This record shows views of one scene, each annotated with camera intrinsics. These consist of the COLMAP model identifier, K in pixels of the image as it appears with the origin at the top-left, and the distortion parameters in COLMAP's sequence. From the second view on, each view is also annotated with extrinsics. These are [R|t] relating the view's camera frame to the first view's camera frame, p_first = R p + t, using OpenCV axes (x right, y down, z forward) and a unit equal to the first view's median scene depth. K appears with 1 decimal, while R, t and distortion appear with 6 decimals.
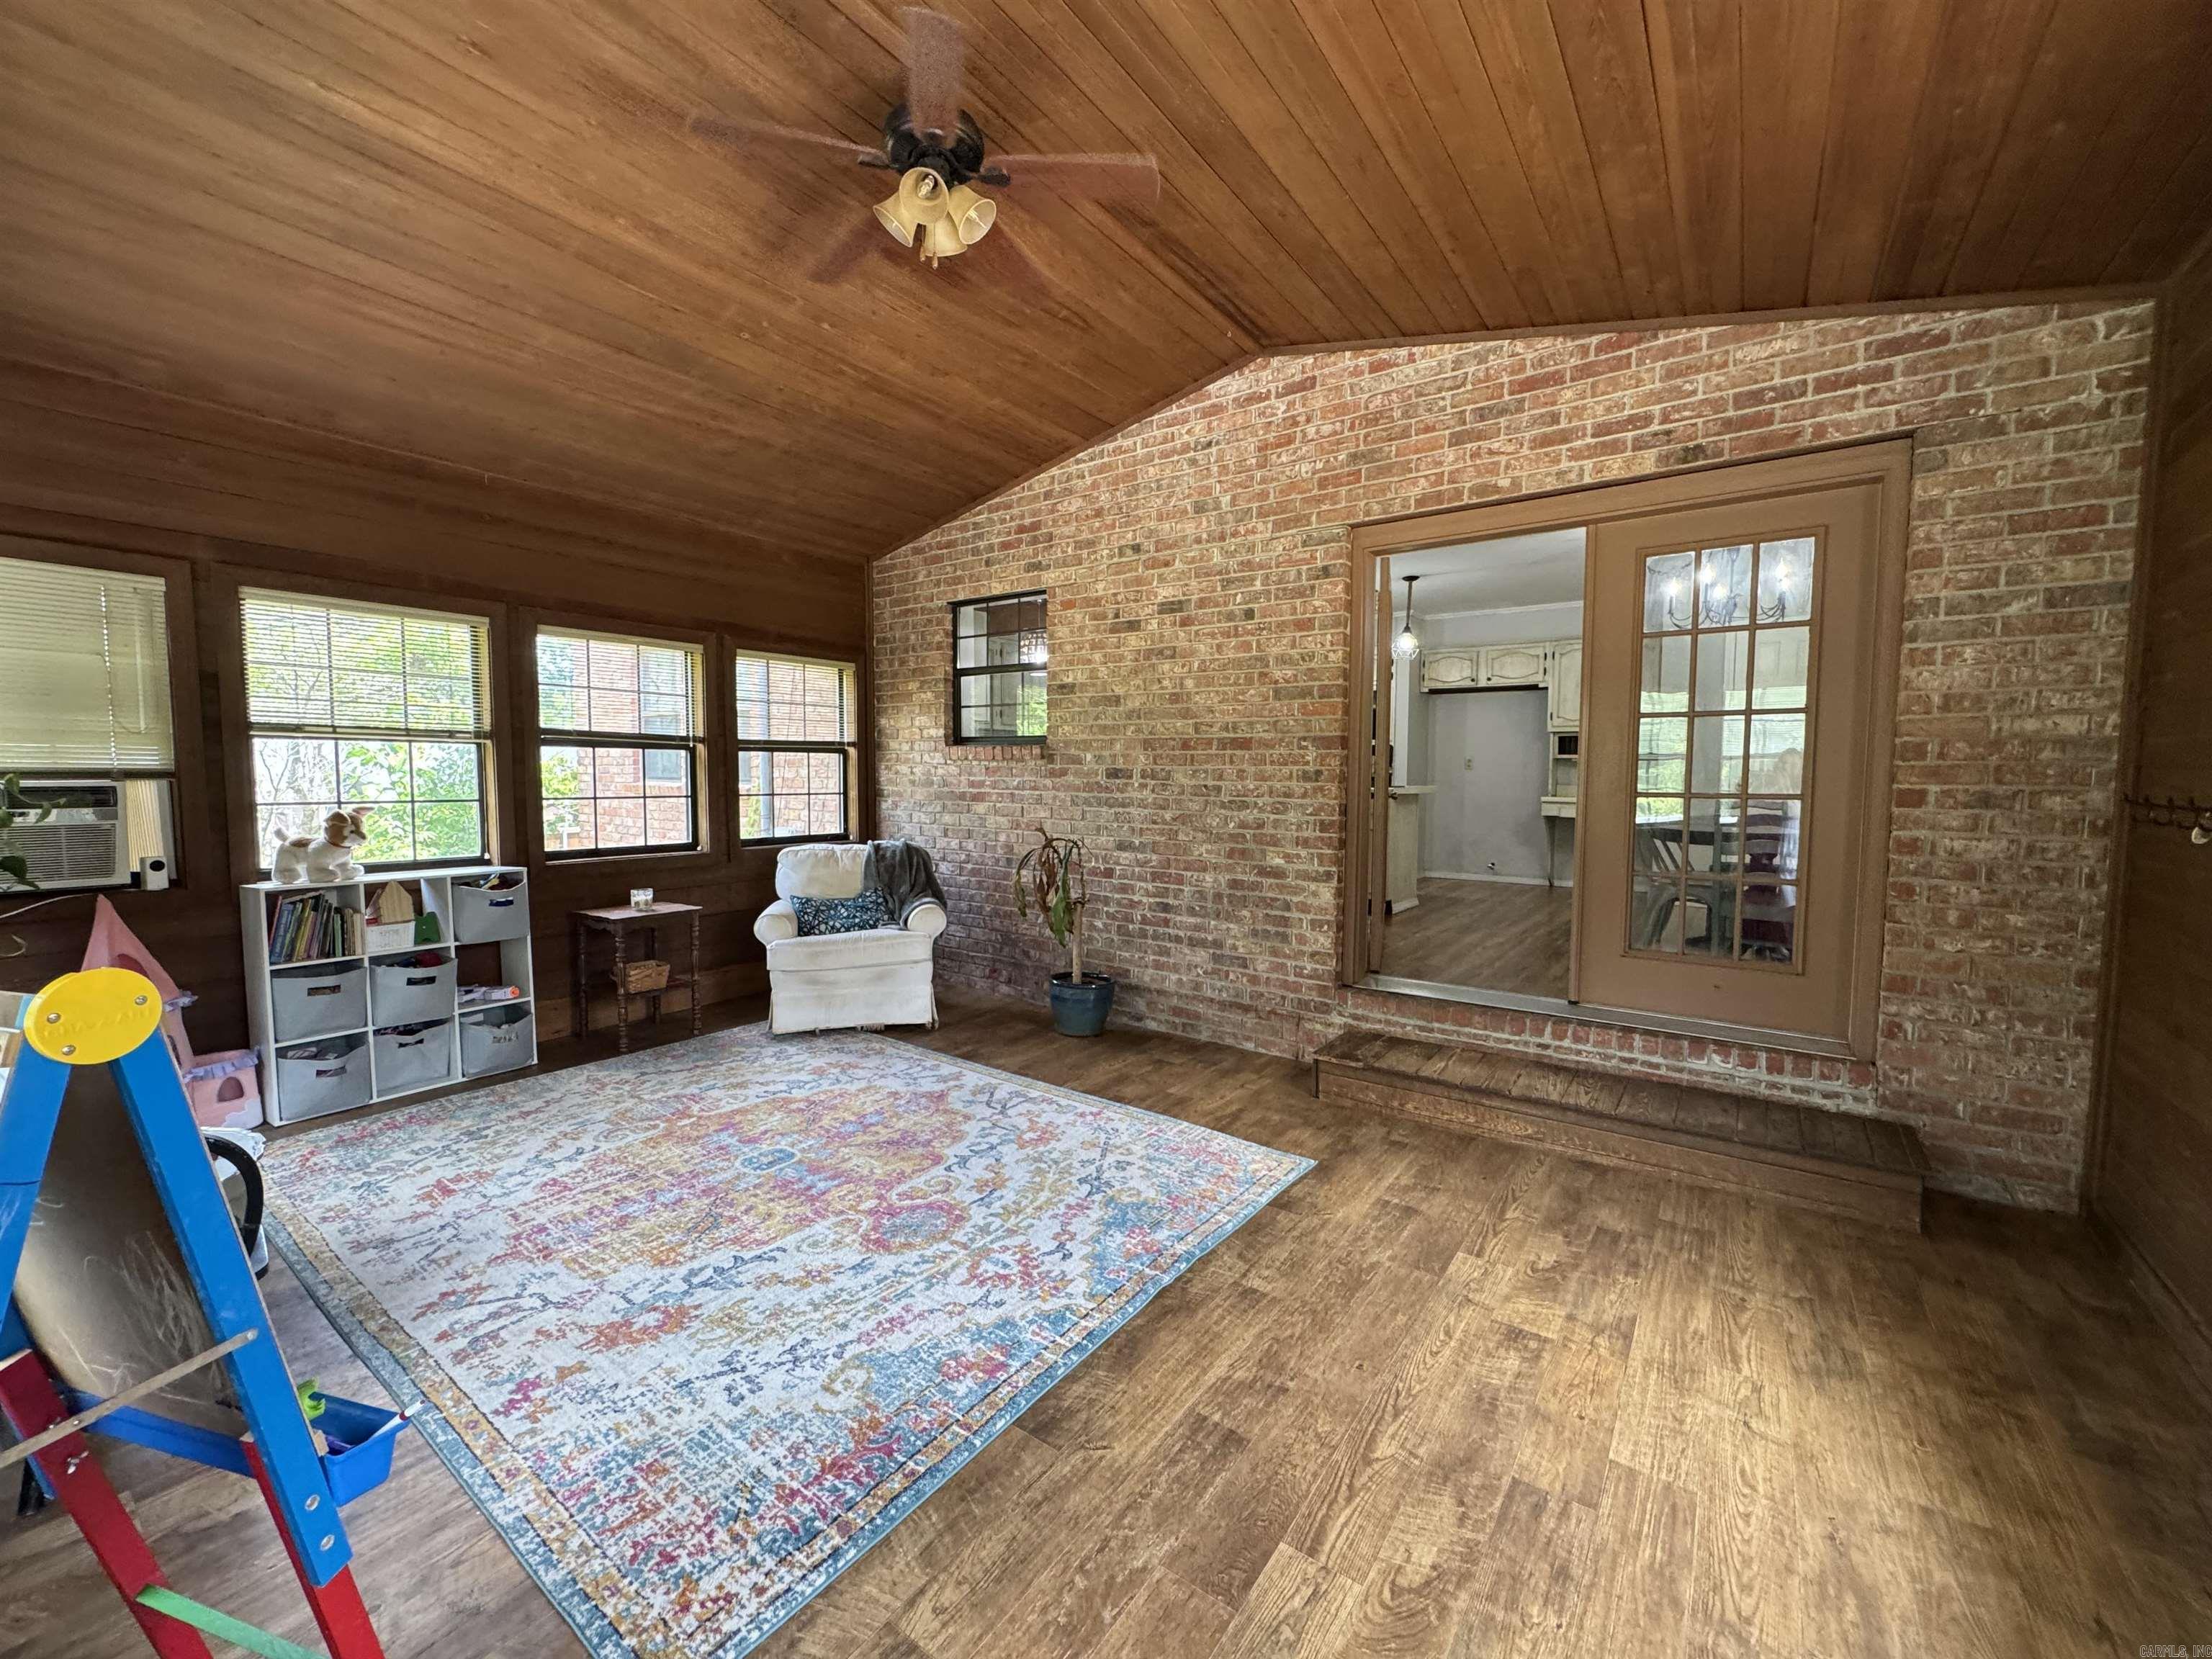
lens RADIAL K [[886.4, 0, 1107.8], [0, 886.4, 828.2], [0, 0, 1]] dist [-0.002182, 0.000739]
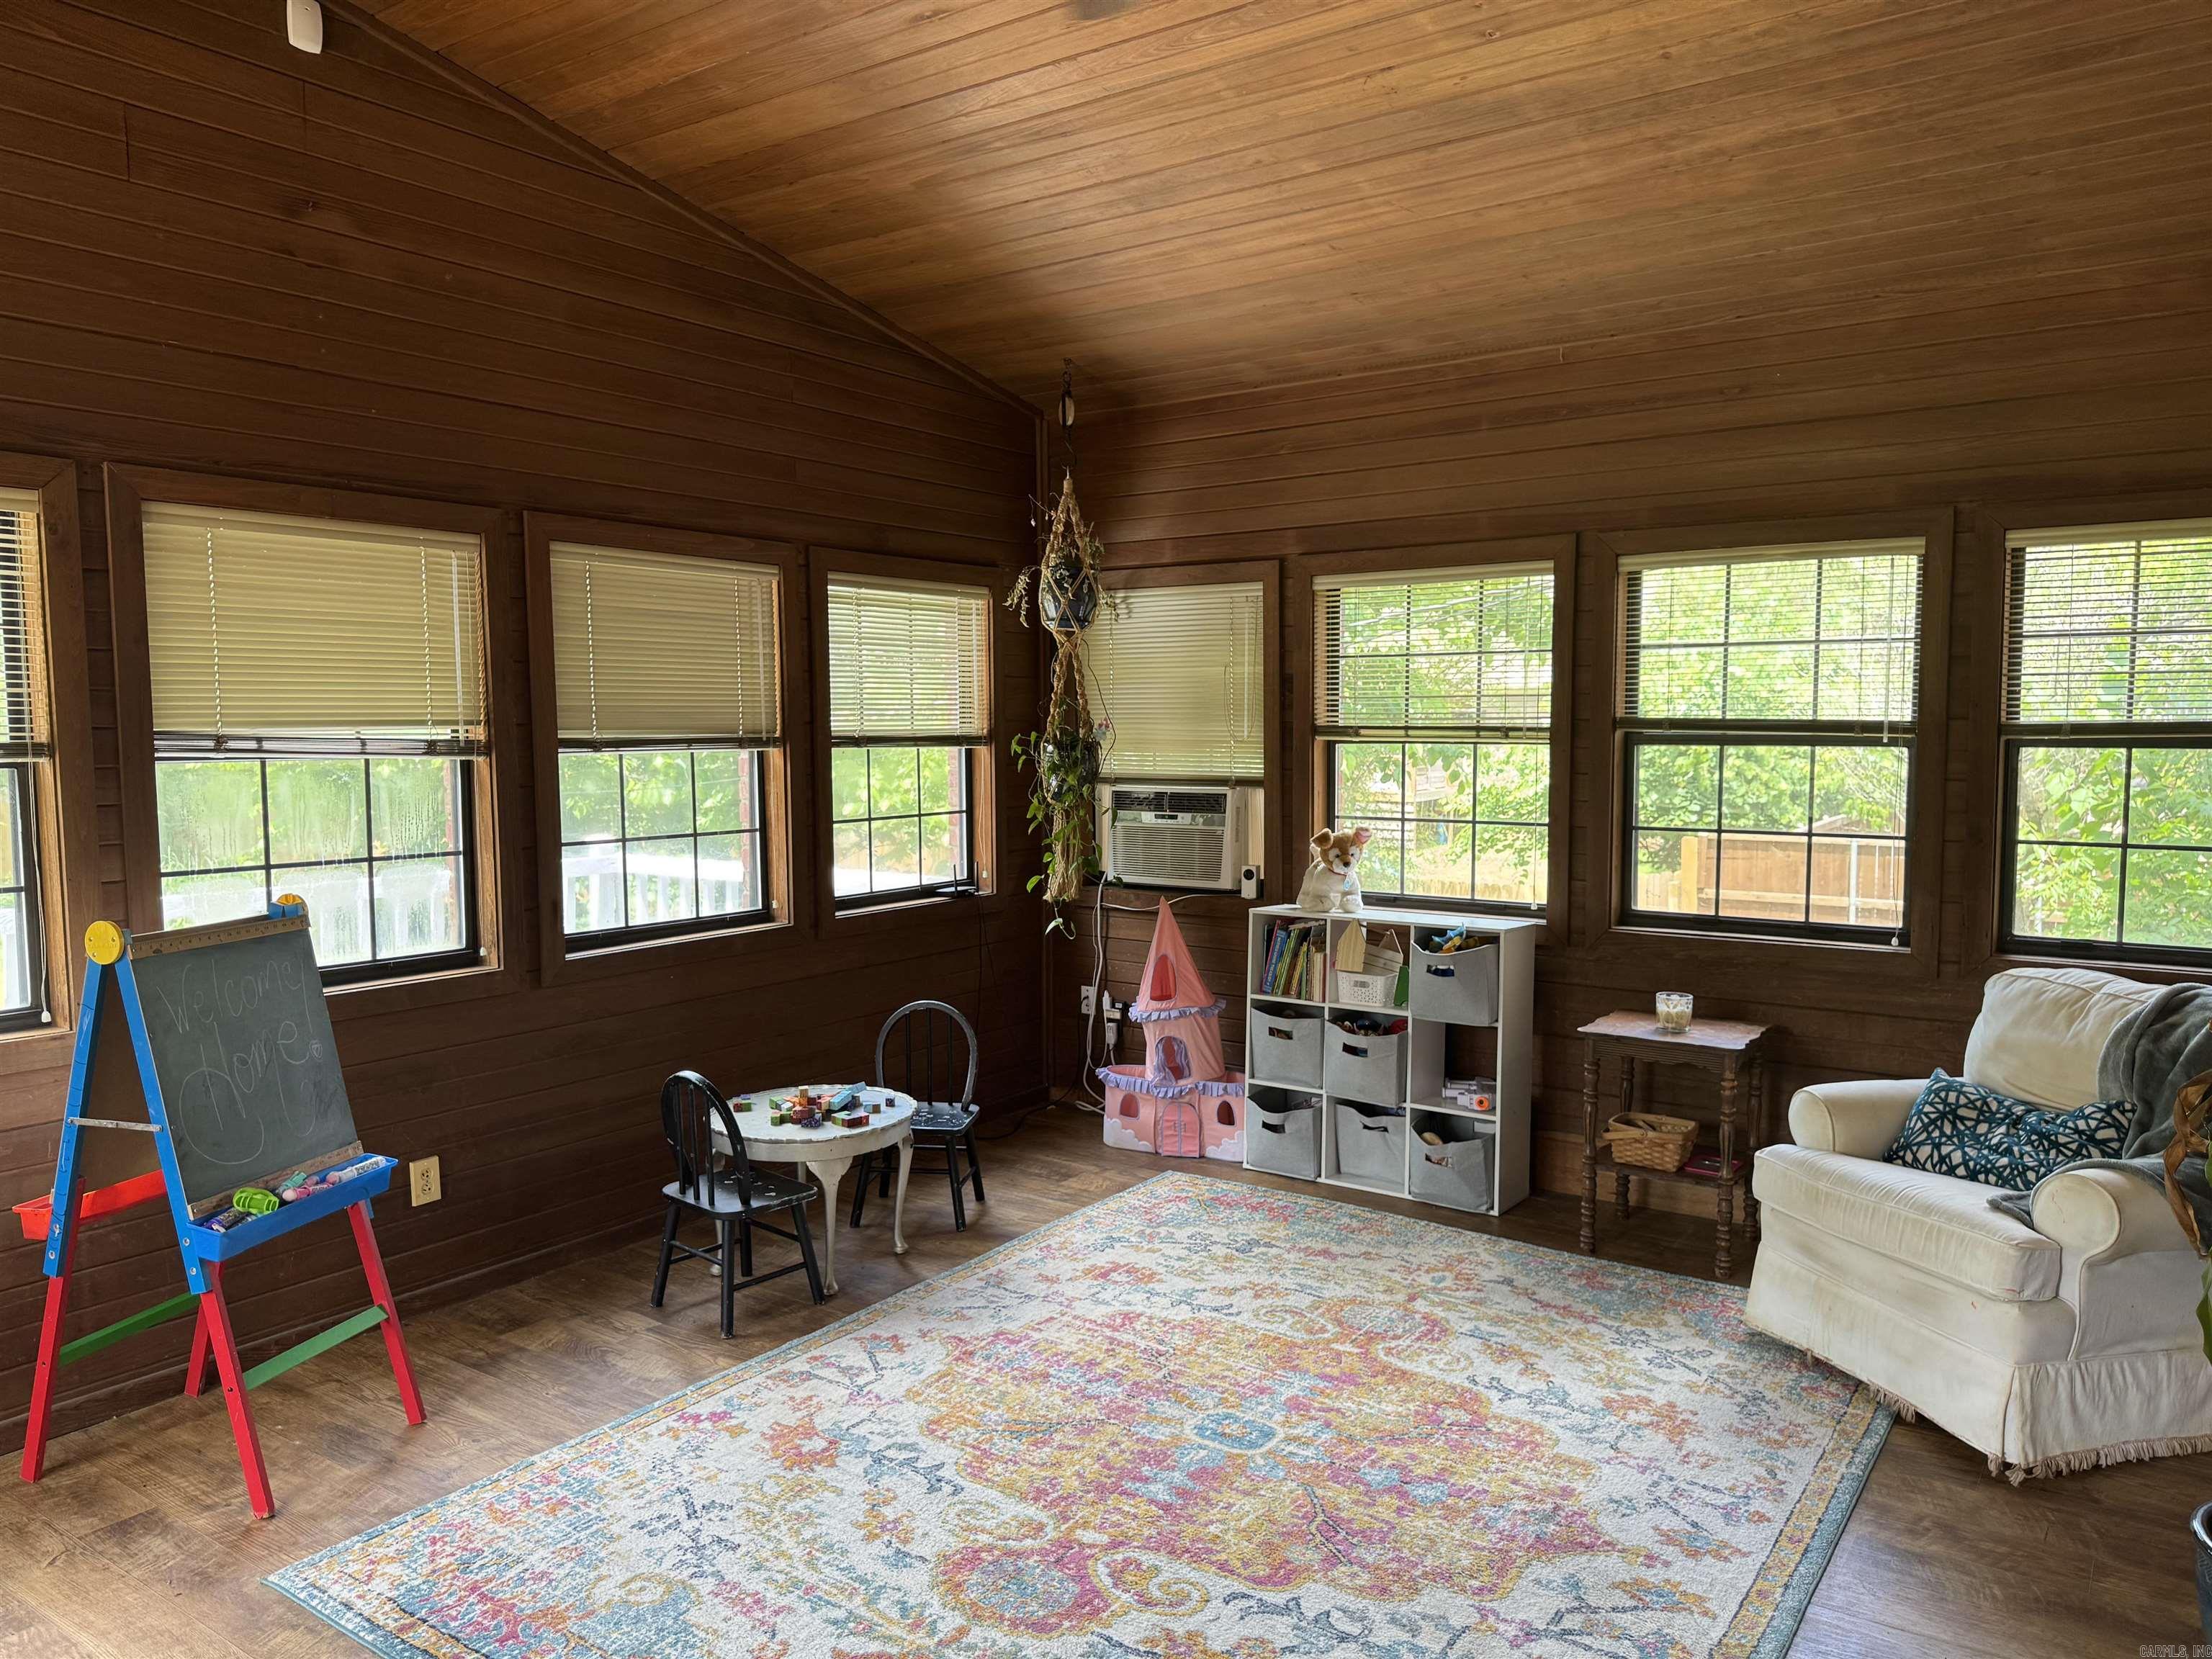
lens RADIAL K [[1546.1, 0, 1101.1], [0, 1546.1, 838.3], [0, 0, 1]] dist [0.158184, -0.302783]
pose [[0.011754, 0.072054, -0.997331, 0.666911], [-0.059870, 0.995662, 0.071228, -0.114136], [0.998137, 0.058873, 0.016017, 0.819811]]
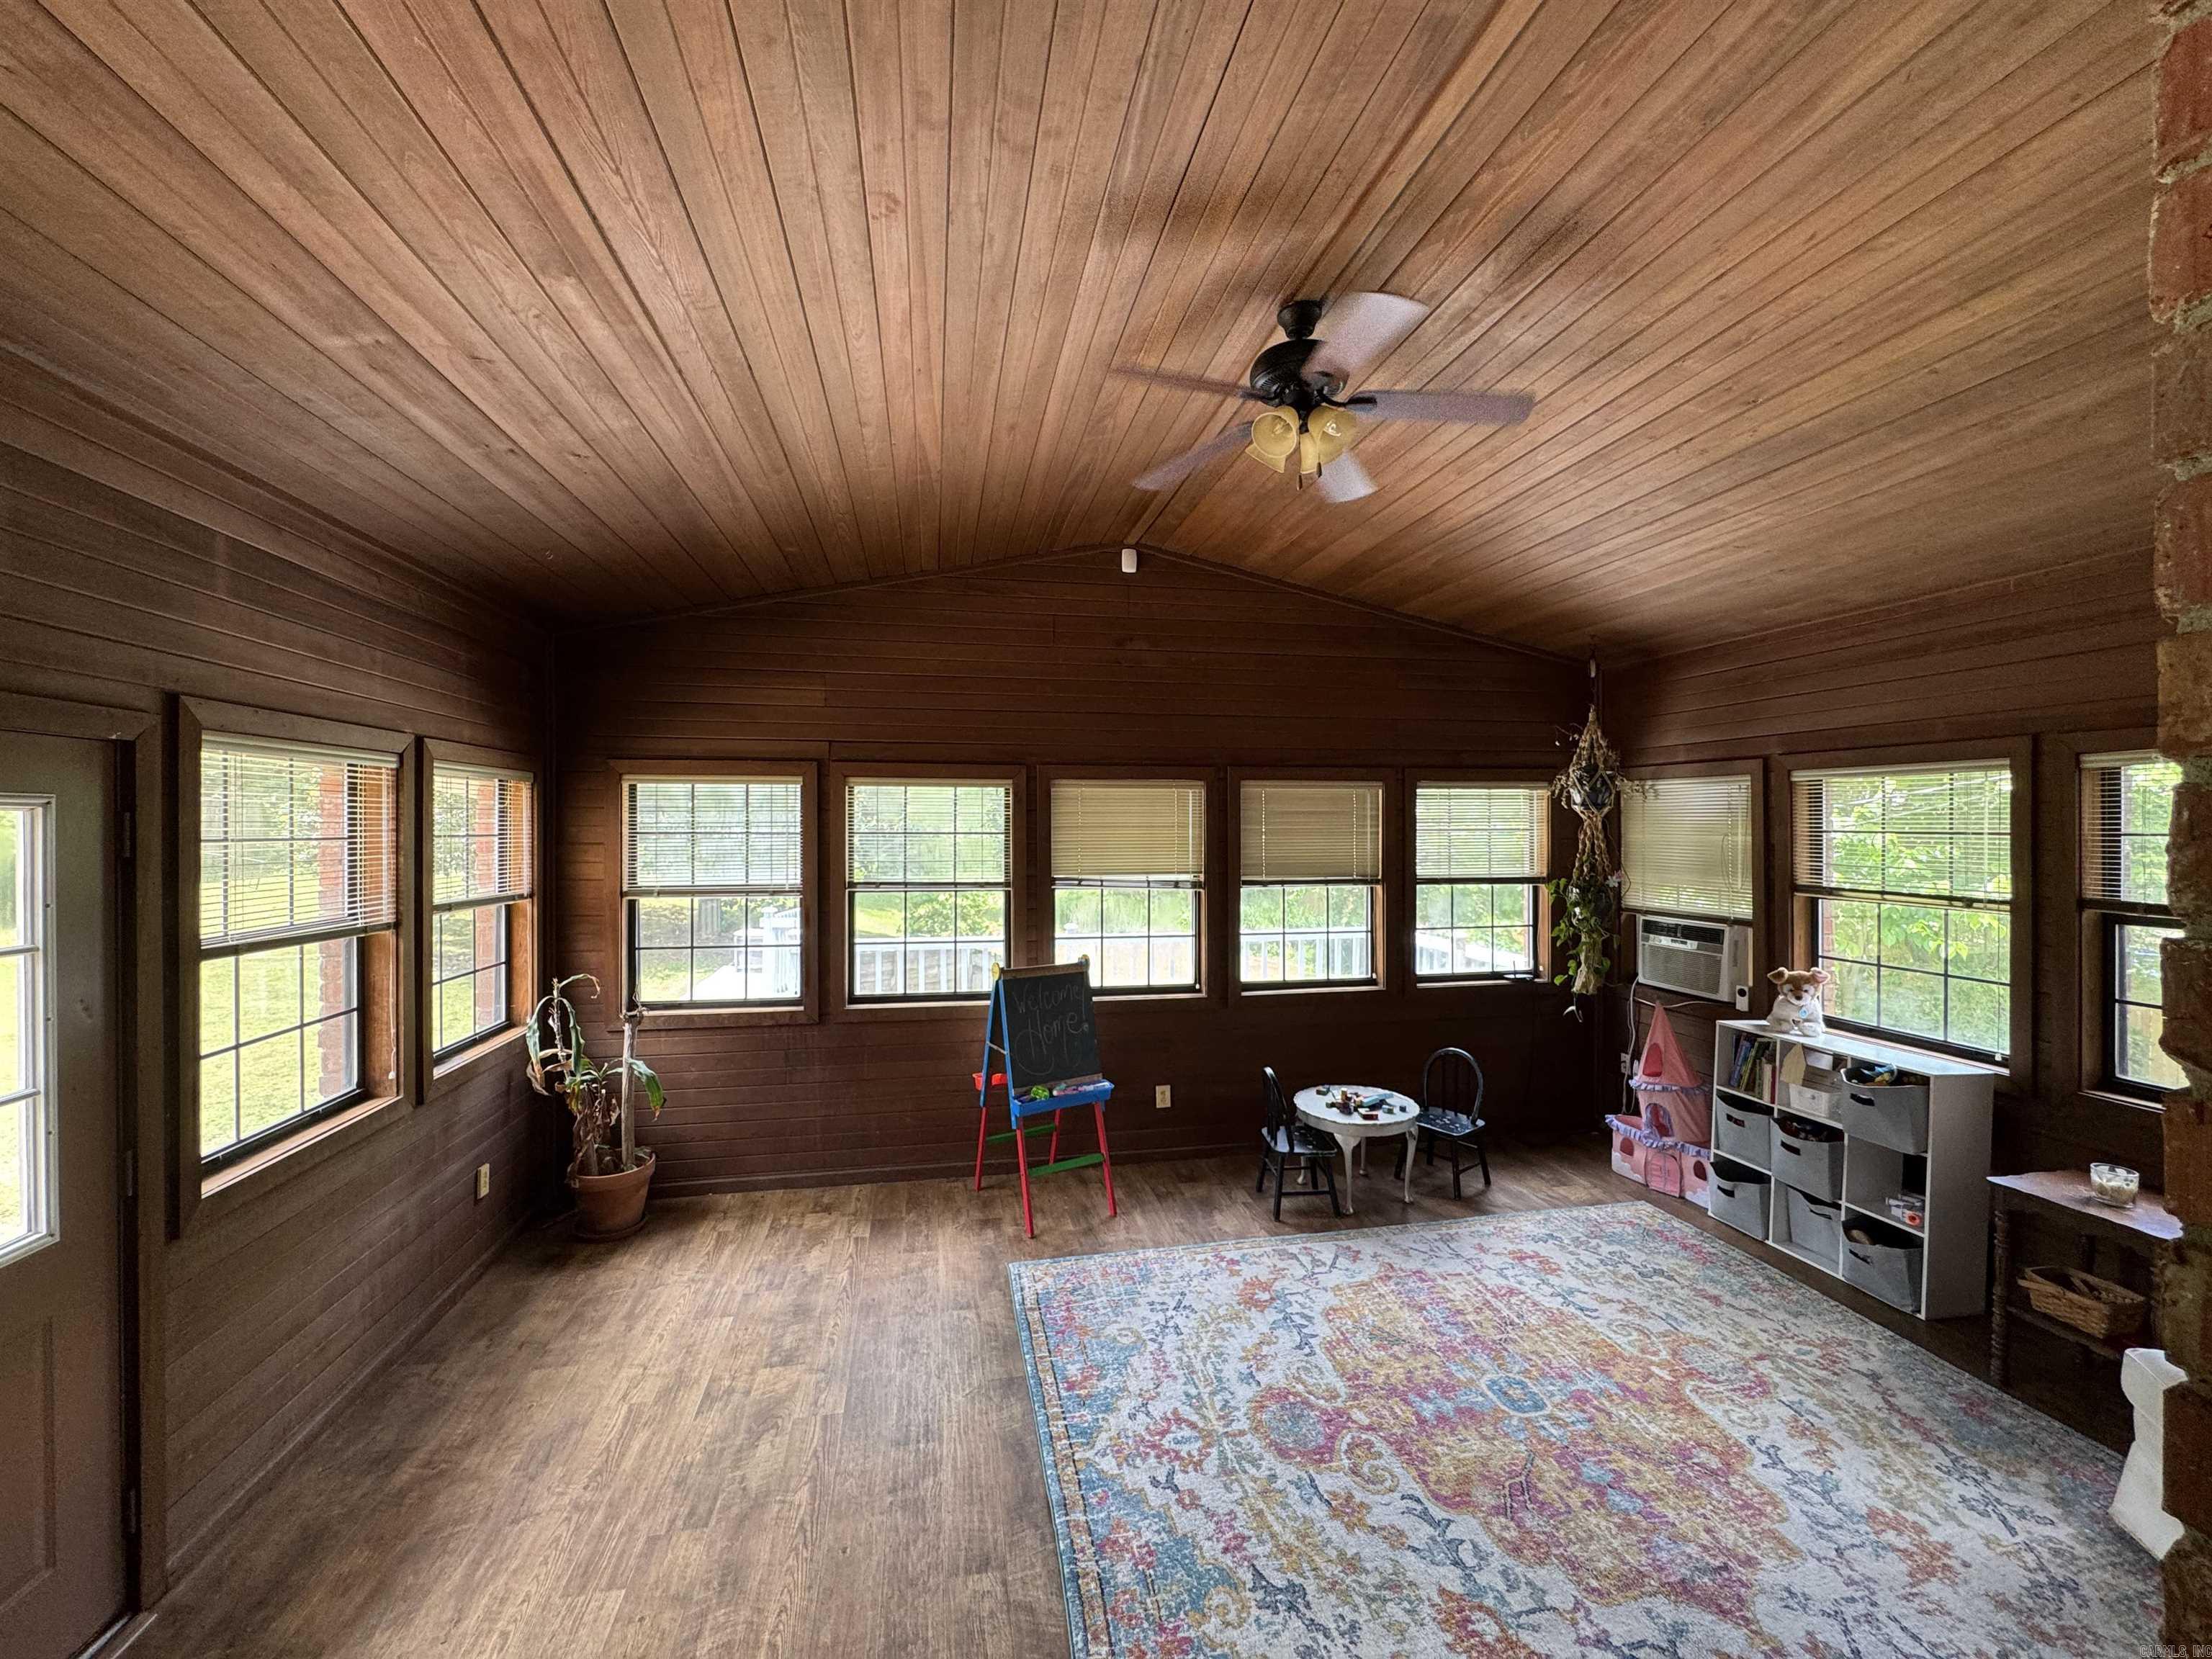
lens RADIAL K [[886.4, 0, 1107.8], [0, 886.4, 828.2], [0, 0, 1]] dist [-0.002182, 0.000739]
pose [[-0.679676, -0.001083, -0.733512, 0.546412], [-0.049463, 0.997790, 0.044359, -0.218196], [0.731843, 0.066432, -0.678228, 1.210159]]
